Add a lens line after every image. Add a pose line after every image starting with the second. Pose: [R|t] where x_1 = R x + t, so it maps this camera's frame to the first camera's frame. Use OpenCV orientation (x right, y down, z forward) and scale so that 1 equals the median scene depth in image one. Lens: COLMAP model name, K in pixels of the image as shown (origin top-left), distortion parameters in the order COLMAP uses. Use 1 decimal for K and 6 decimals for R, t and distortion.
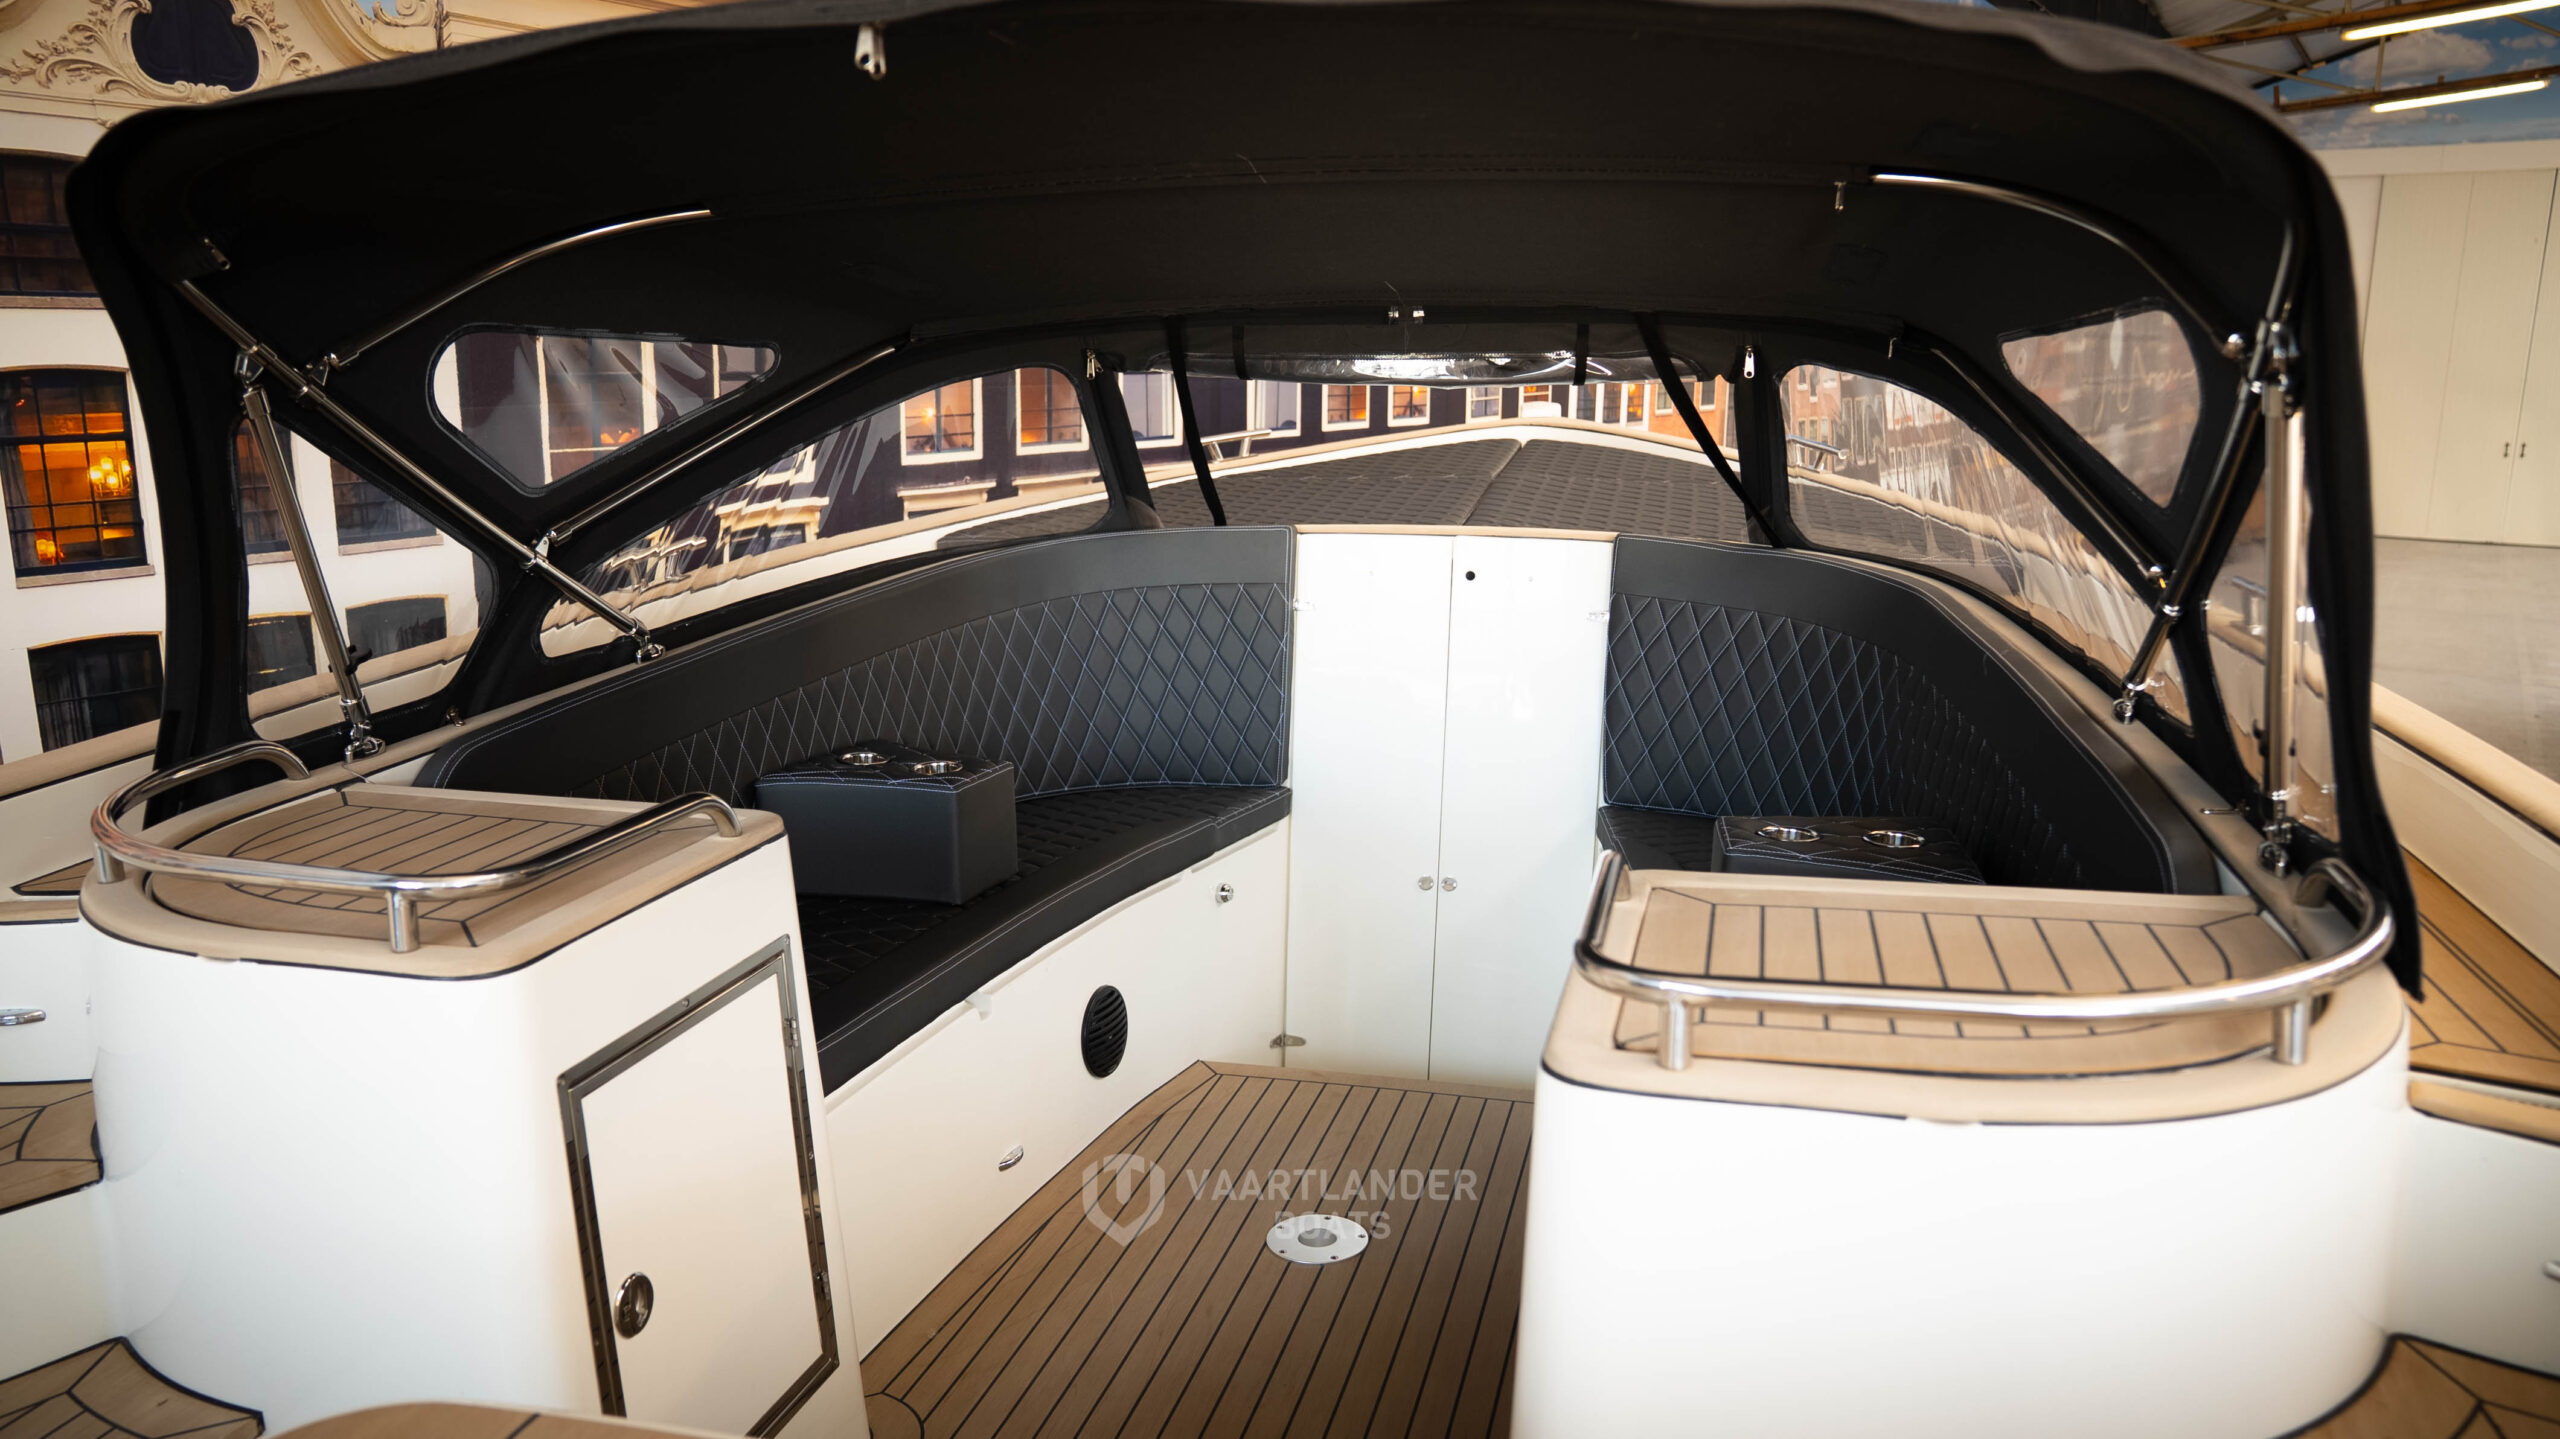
lens RADIAL K [[1826.7, 0, 1274.6], [0, 1826.7, 760.6], [0, 0, 1]] dist [-0.089761, 0.073599]
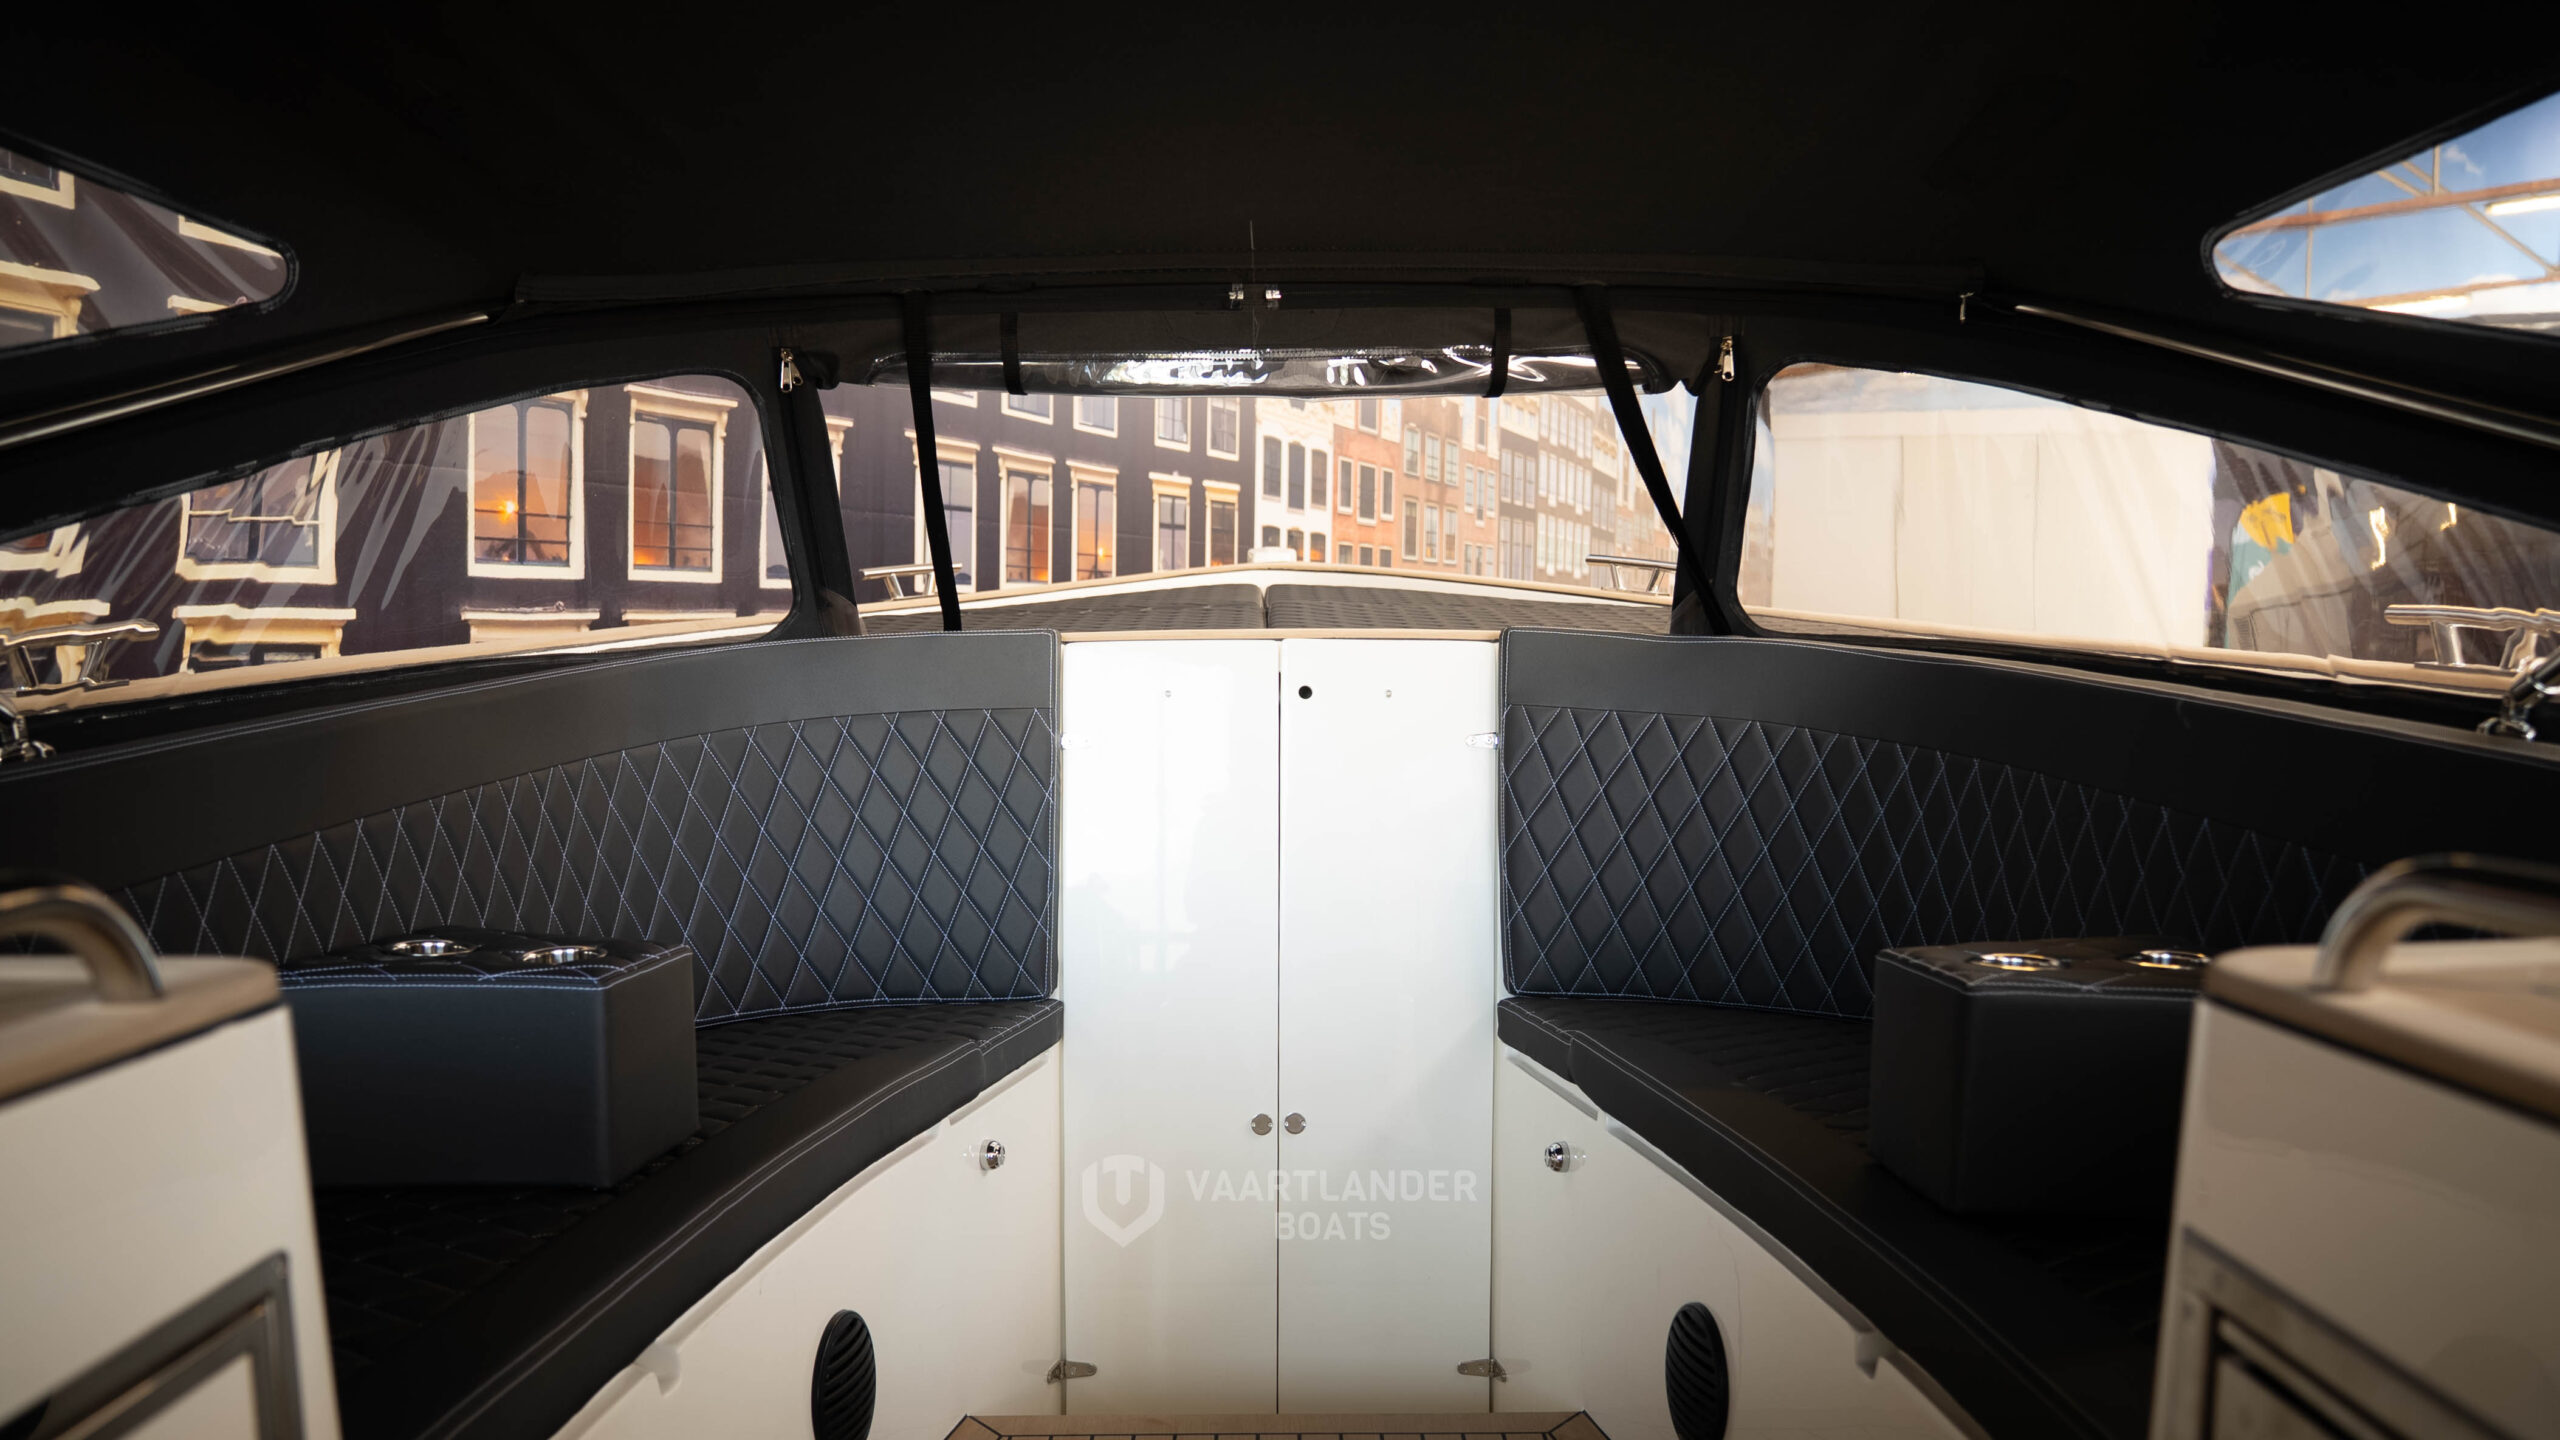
lens RADIAL K [[1826.7, 0, 1274.6], [0, 1826.7, 761.1], [0, 0, 1]] dist [-0.089761, 0.073599]
pose [[0.968833, -0.019001, 0.246985, -0.086148], [0.057425, 0.987120, -0.149317, 0.034520], [-0.240967, 0.158846, 0.957446, 0.305564]]
